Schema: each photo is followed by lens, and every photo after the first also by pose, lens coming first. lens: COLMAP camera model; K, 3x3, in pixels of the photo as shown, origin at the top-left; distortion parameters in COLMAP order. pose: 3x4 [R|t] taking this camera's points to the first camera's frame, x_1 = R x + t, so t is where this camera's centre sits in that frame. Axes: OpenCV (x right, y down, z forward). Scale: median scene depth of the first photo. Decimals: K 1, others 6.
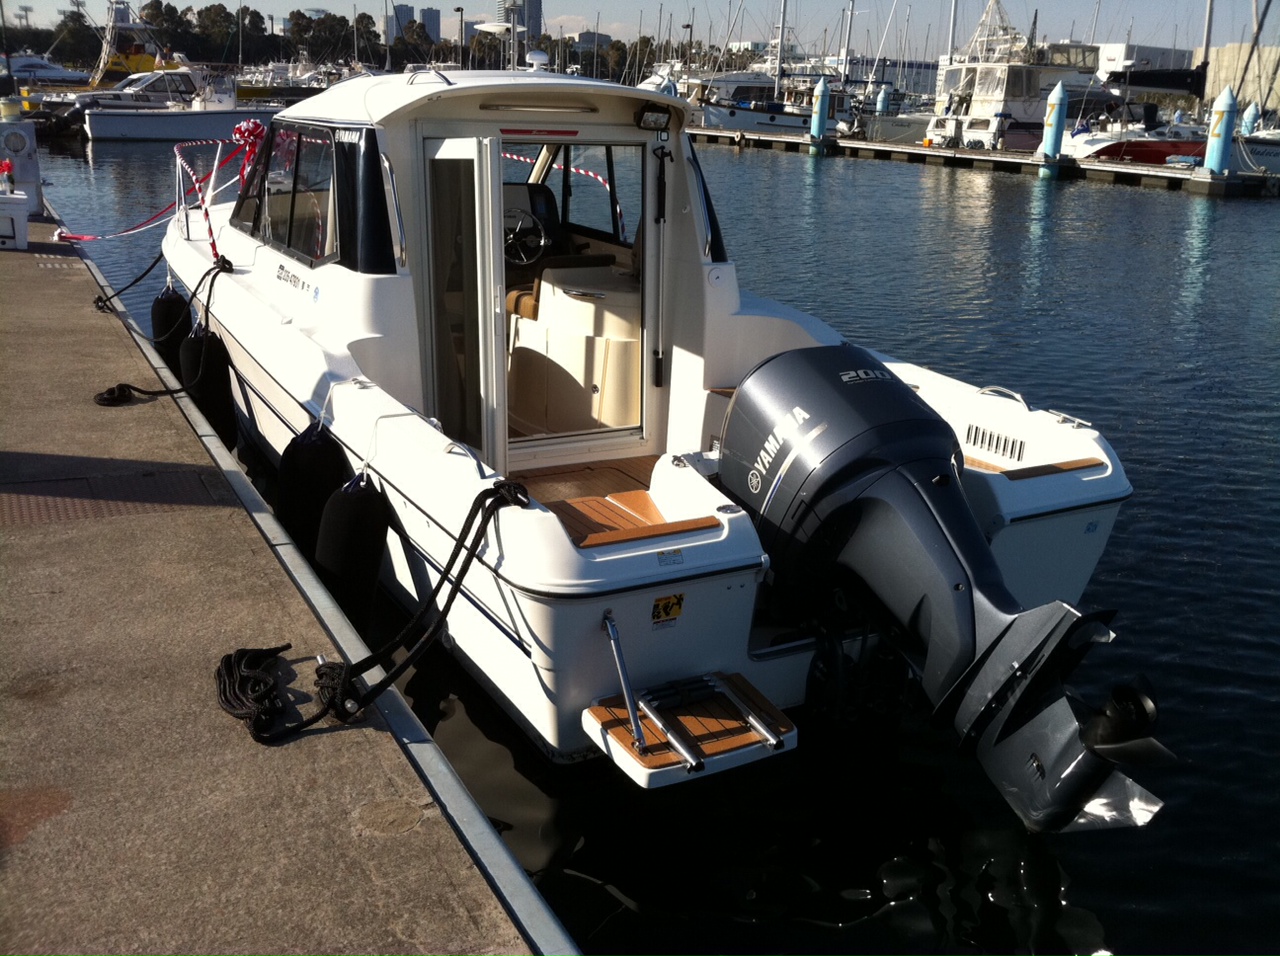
lens RADIAL K [[1180.4, 0, 640.0], [0, 1180.4, 478.0], [0, 0, 1]] dist [-0.031867, -0.005626]
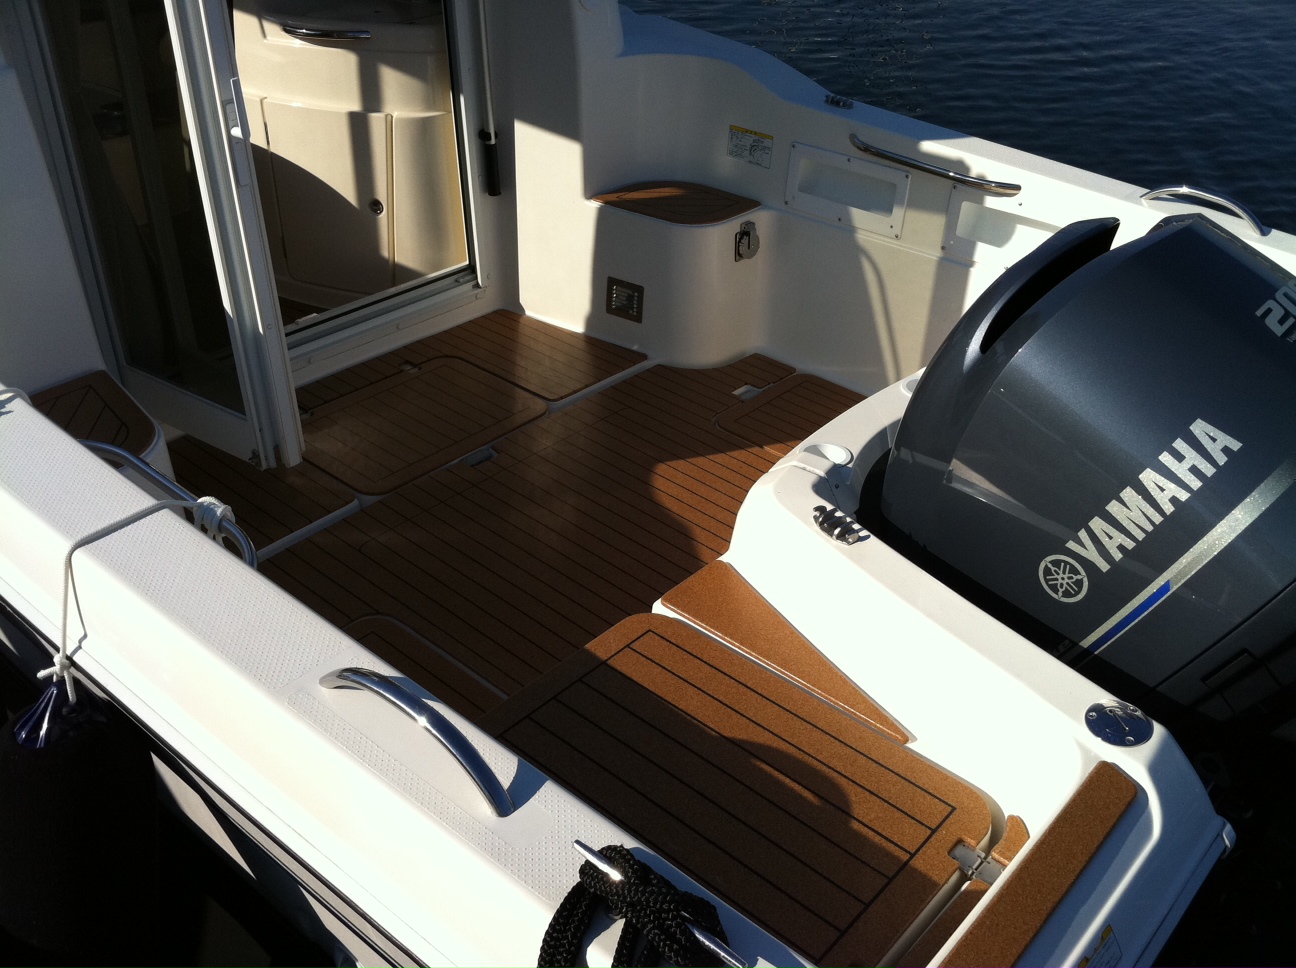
lens RADIAL K [[1195.1, 0, 648.0], [0, 1195.1, 484.0], [0, 0, 1]] dist [-0.031867, -0.005626]
pose [[0.943644, -0.190441, 0.270682, -0.101629], [0.105448, 0.948240, 0.299536, -0.112911], [-0.313715, -0.254112, 0.914882, 0.416191]]
